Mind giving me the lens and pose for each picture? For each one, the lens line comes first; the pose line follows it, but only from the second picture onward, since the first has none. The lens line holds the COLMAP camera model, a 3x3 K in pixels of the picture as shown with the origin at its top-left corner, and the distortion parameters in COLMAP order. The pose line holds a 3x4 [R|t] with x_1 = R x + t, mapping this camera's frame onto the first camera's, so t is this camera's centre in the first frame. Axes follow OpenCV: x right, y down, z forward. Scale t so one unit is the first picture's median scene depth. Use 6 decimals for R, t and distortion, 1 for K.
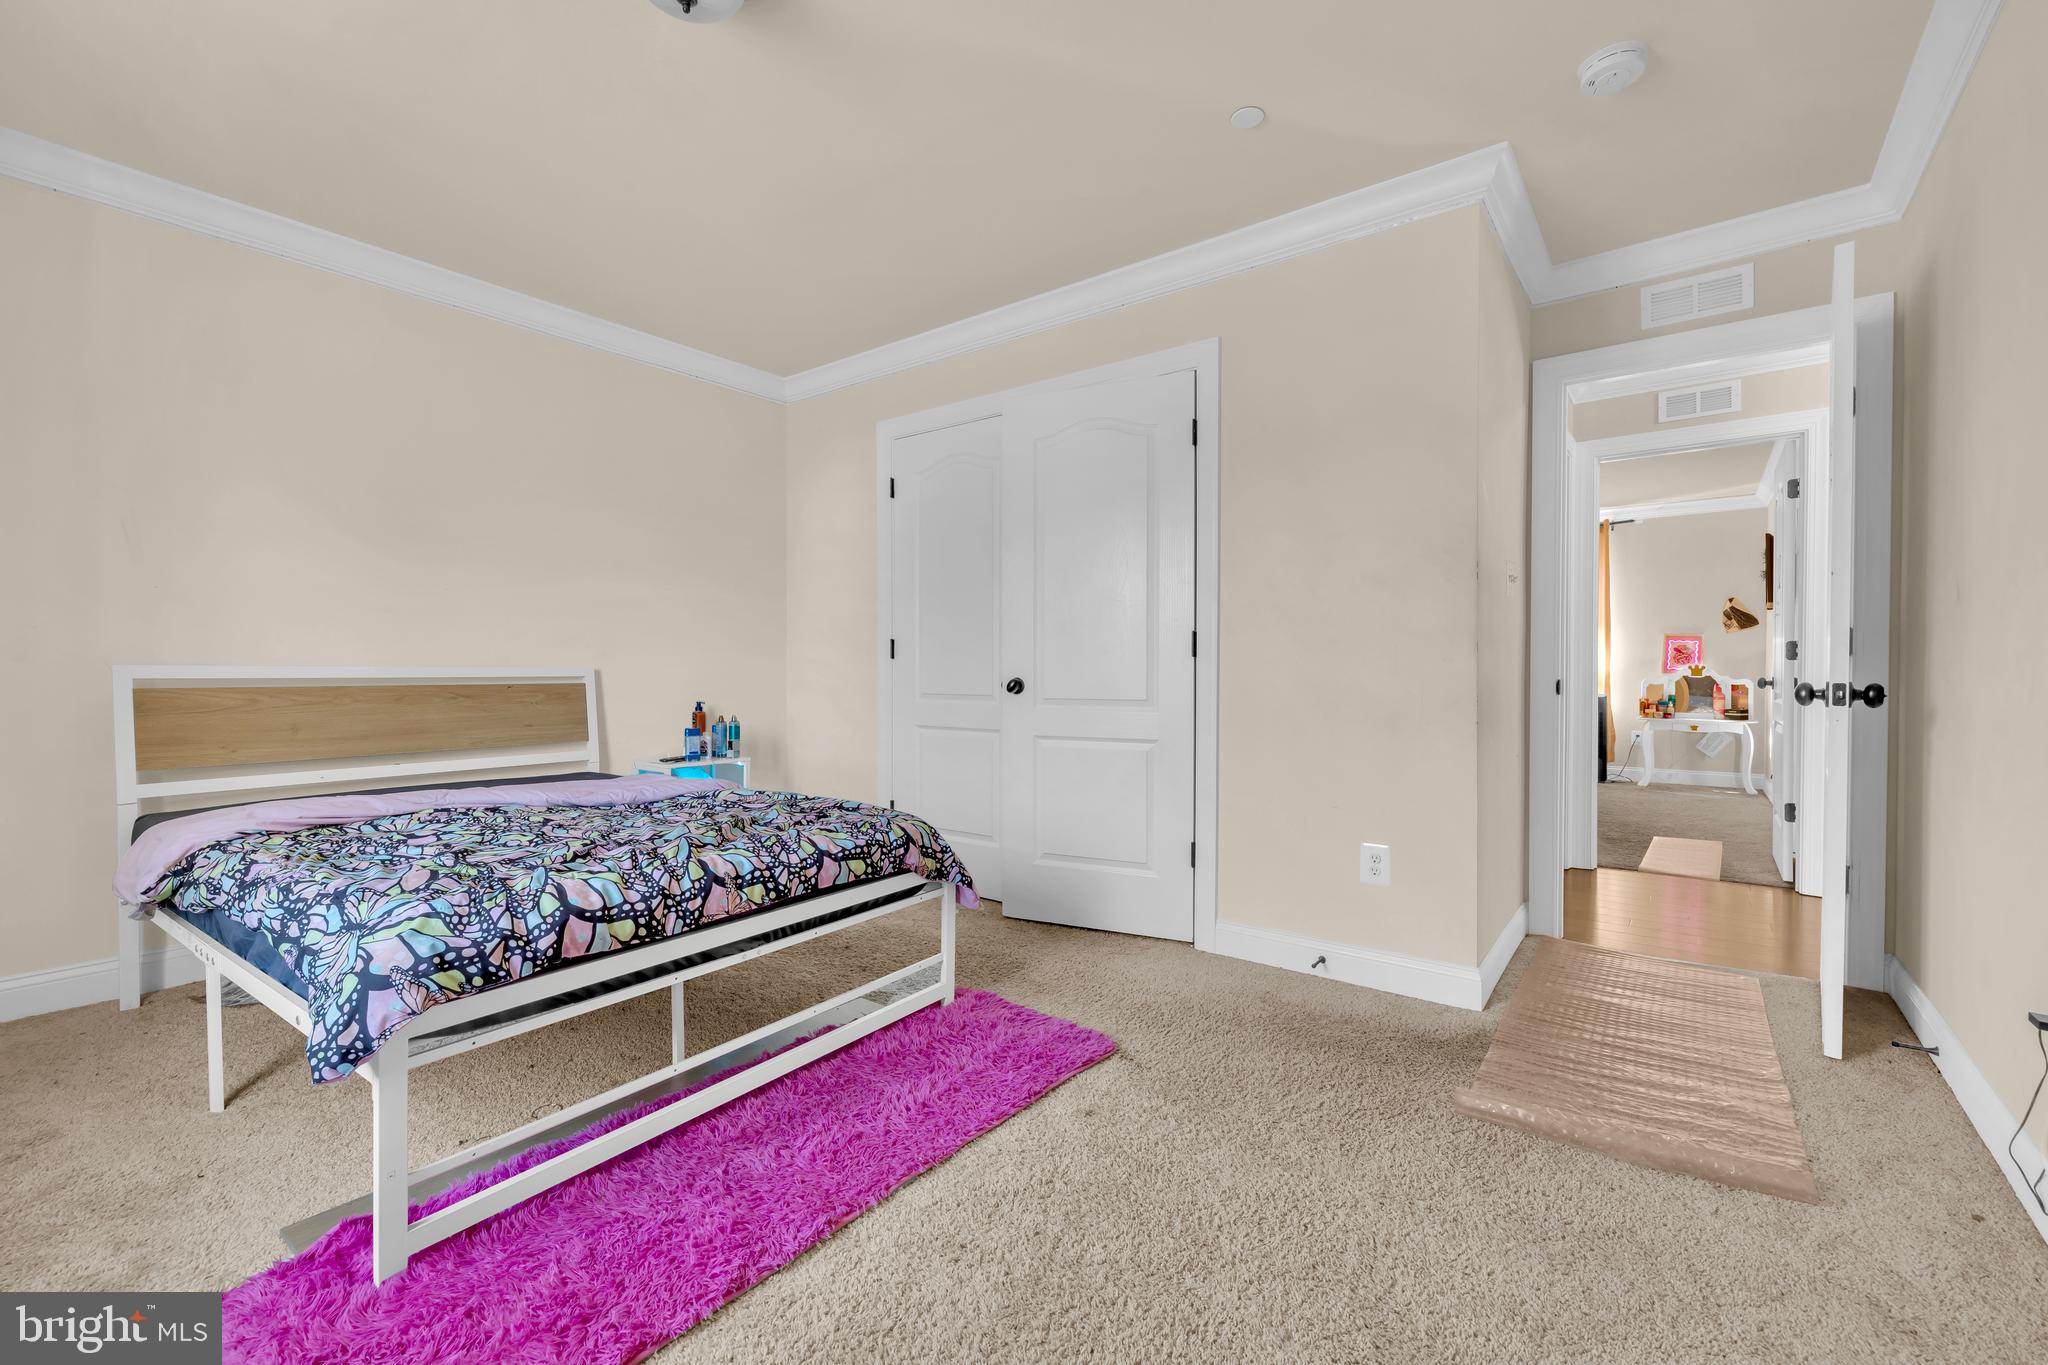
lens RADIAL K [[867.5, 0, 1017.3], [0, 867.5, 678.5], [0, 0, 1]] dist [0.000459, -0.000684]
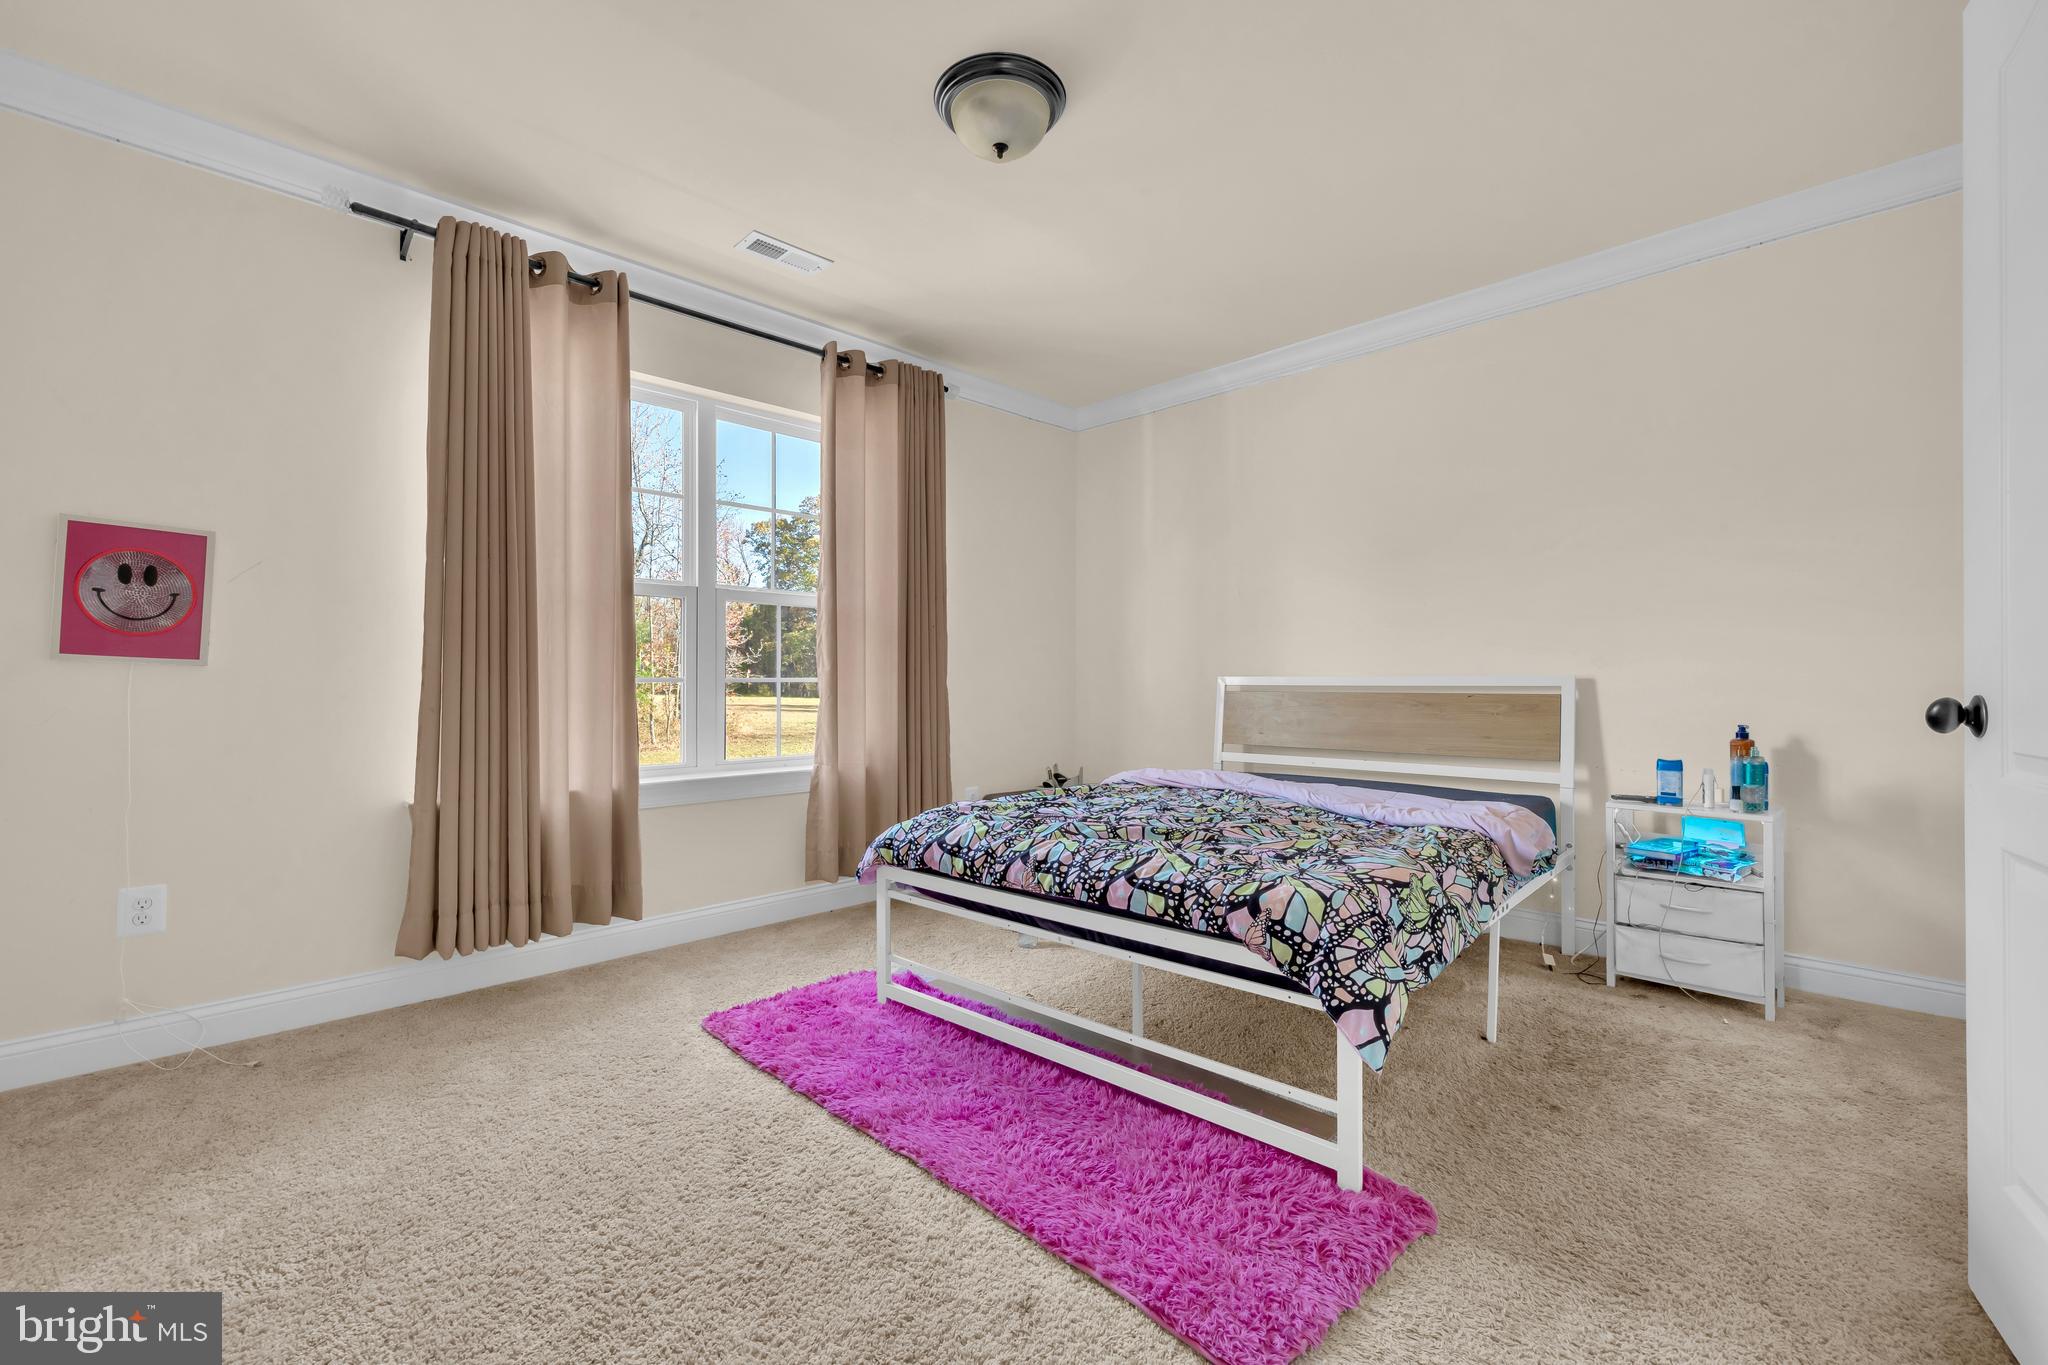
lens RADIAL K [[867.5, 0, 1017.3], [0, 867.5, 678.5], [0, 0, 1]] dist [0.000459, -0.000684]
pose [[-0.128473, -0.001812, -0.991711, 0.679908], [-0.008696, 0.999962, -0.000700, -0.007765], [0.991675, 0.008534, -0.128484, 0.937691]]
